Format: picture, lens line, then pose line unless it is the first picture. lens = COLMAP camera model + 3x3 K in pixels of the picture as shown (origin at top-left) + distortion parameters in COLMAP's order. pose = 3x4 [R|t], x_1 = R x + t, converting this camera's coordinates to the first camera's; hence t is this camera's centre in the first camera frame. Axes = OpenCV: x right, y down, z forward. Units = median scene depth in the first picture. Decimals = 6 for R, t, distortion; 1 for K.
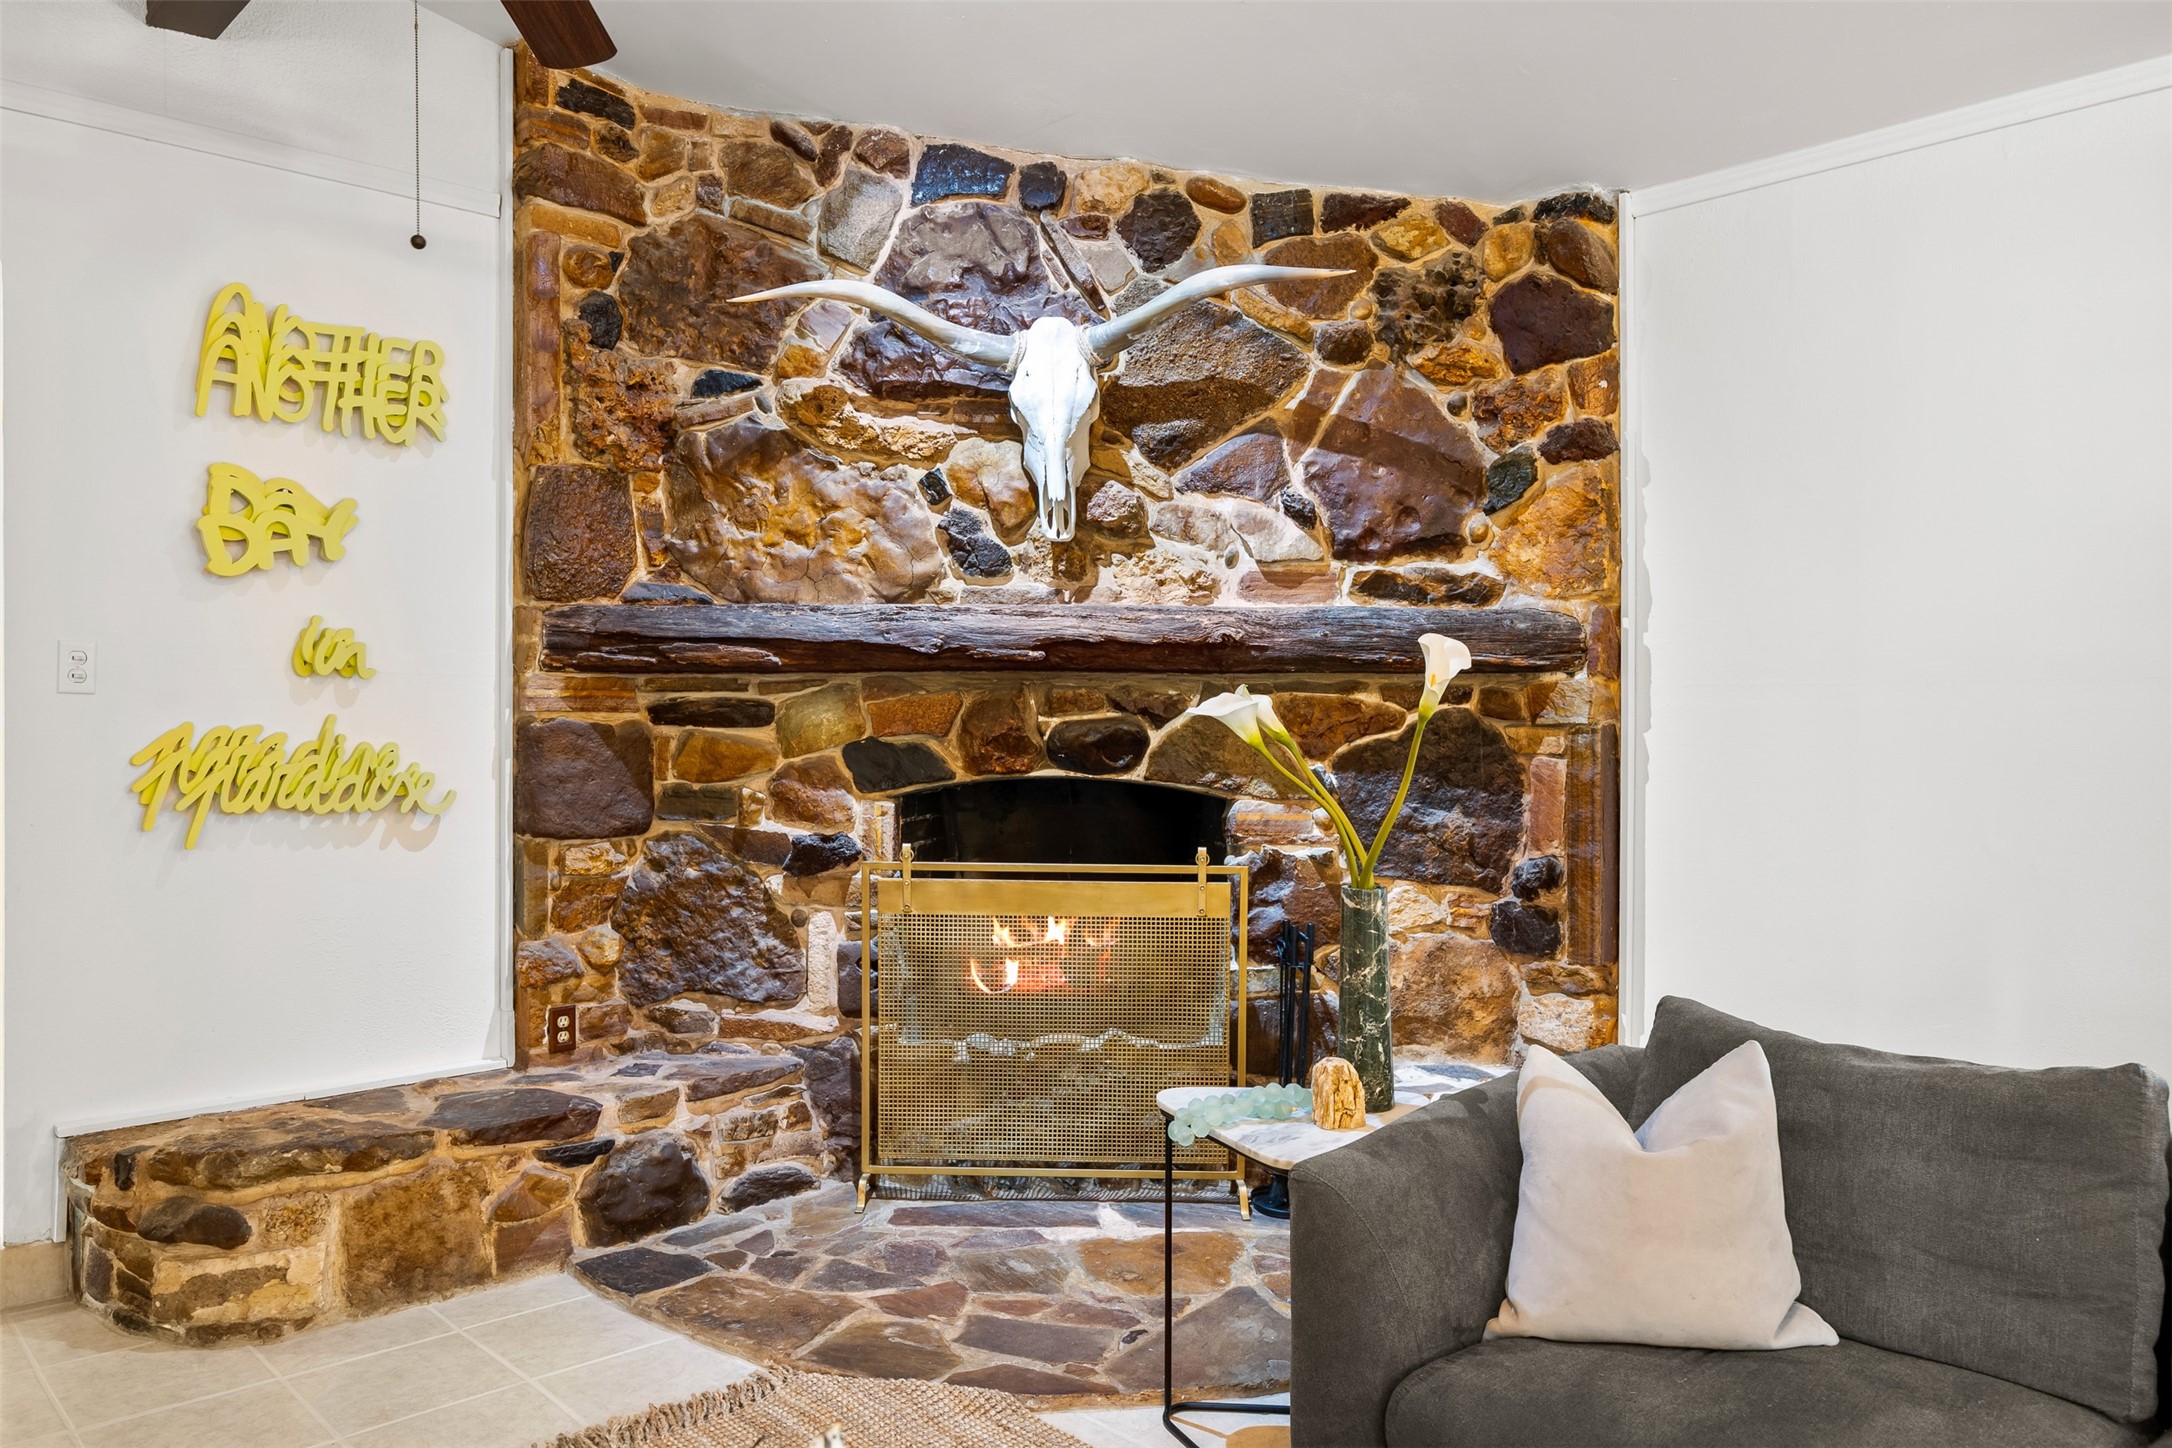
lens RADIAL K [[1536.2, 0, 1086.0], [0, 1536.2, 724.0], [0, 0, 1]] dist [-0.007138, 0.000876]
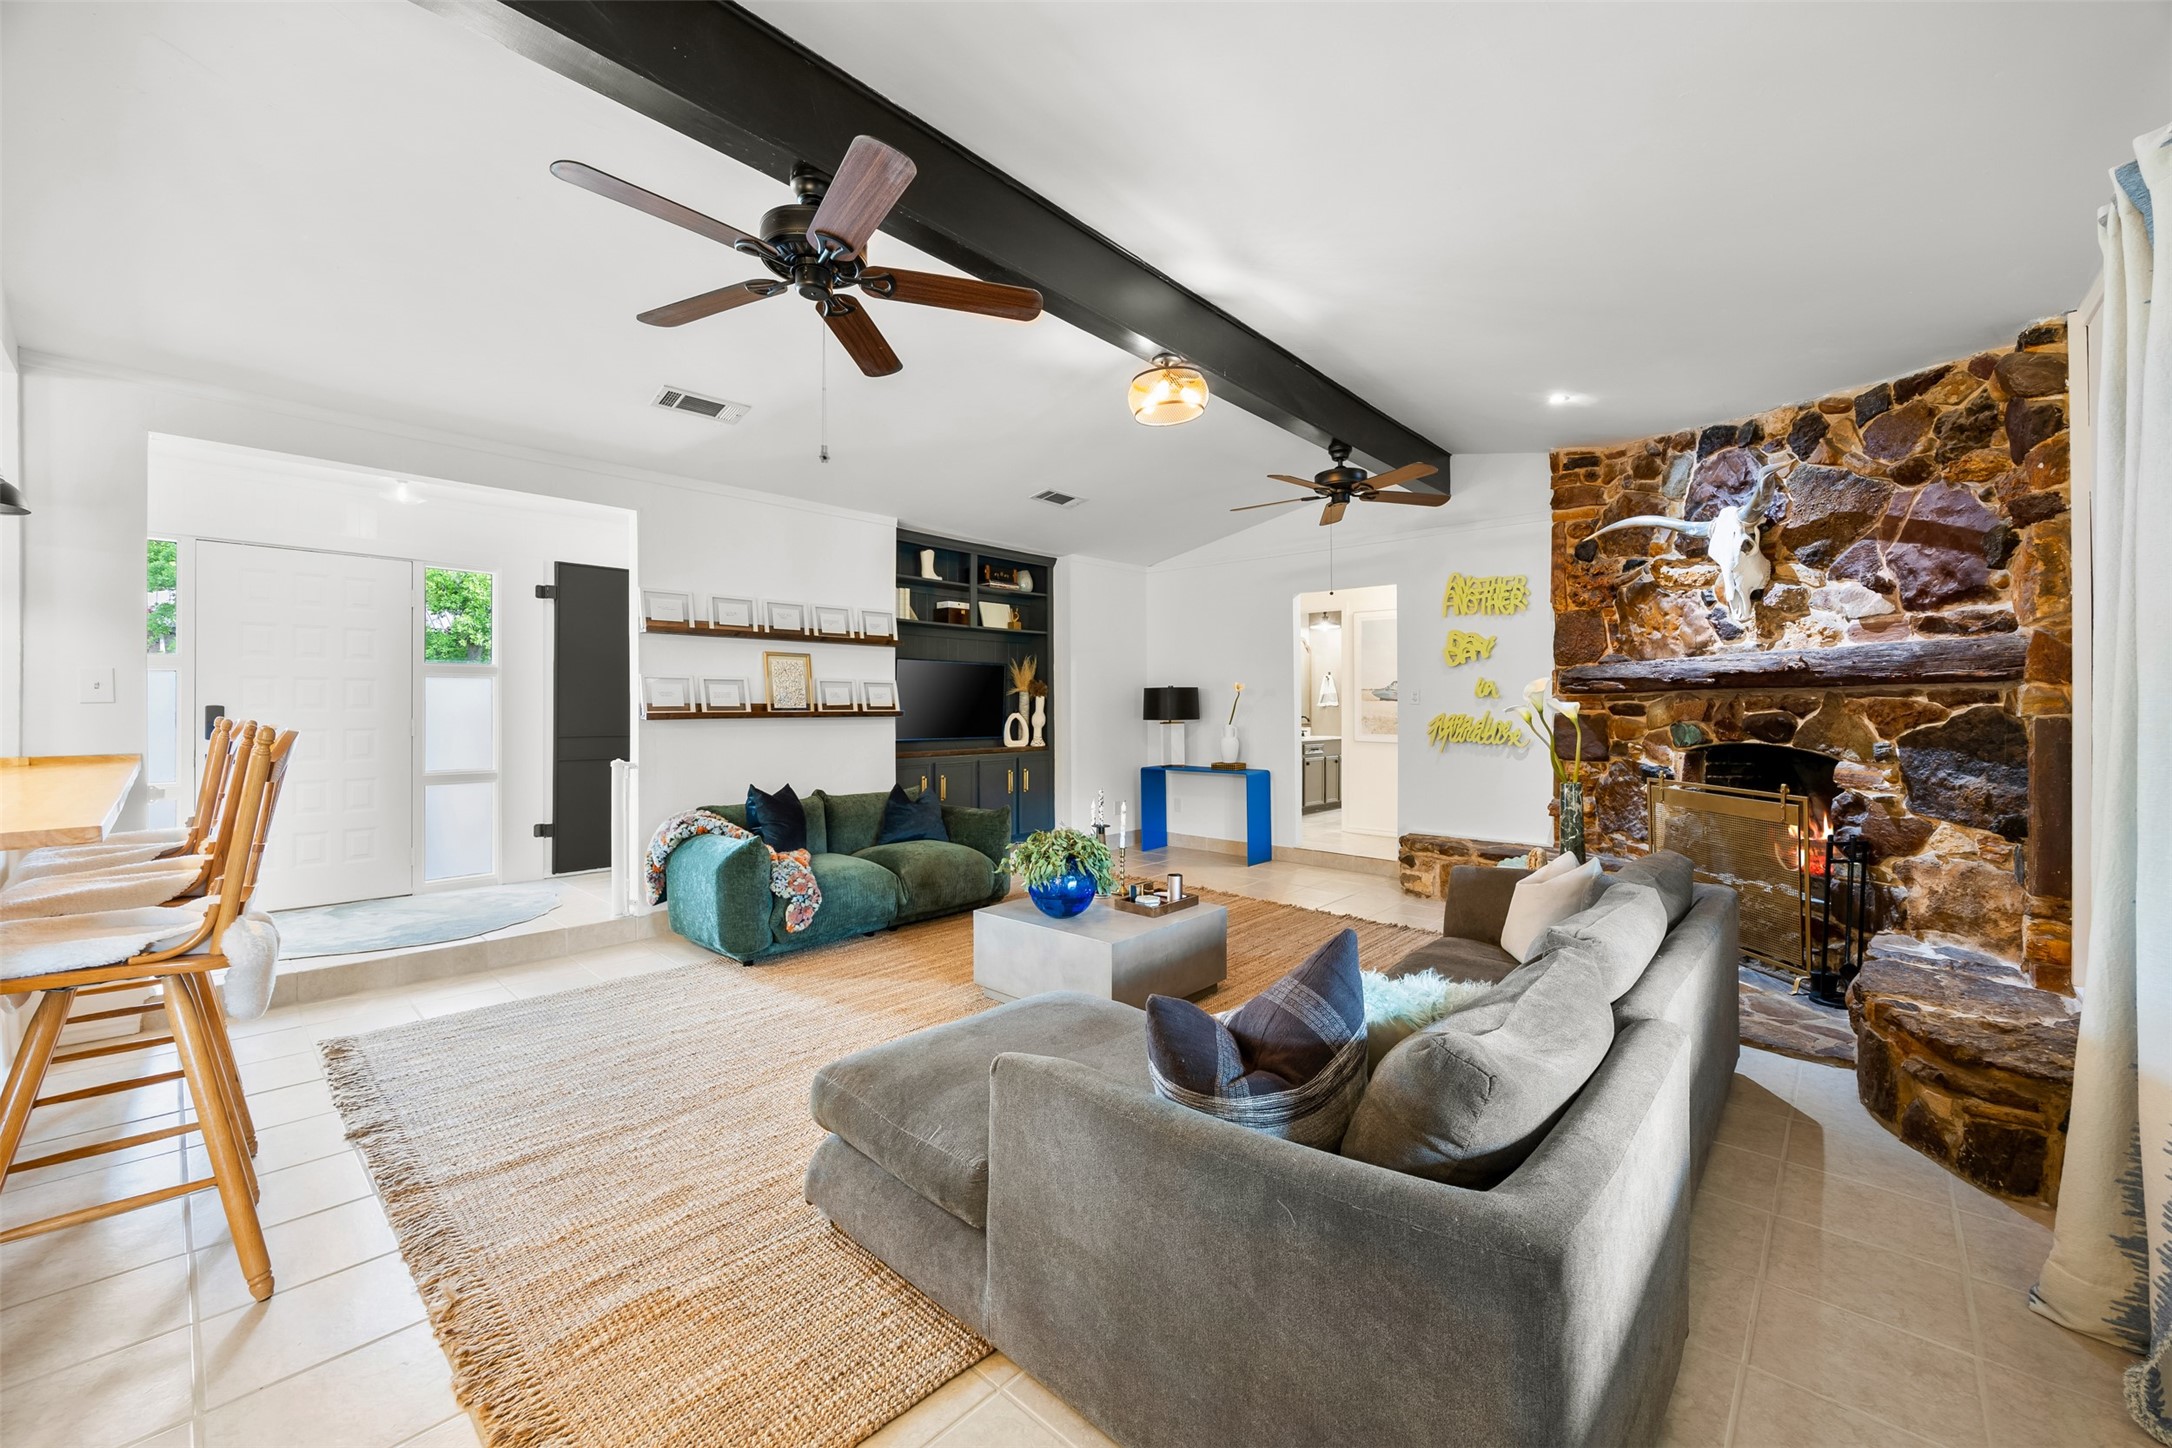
lens RADIAL K [[921.7, 0, 1086.2], [0, 921.7, 704.5], [0, 0, 1]] dist [-0.002956, 0.000218]
pose [[0.063730, -0.006704, -0.997945, 1.054979], [-0.005534, 0.999960, -0.007071, -0.001071], [0.997952, 0.005974, 0.063691, 0.107995]]
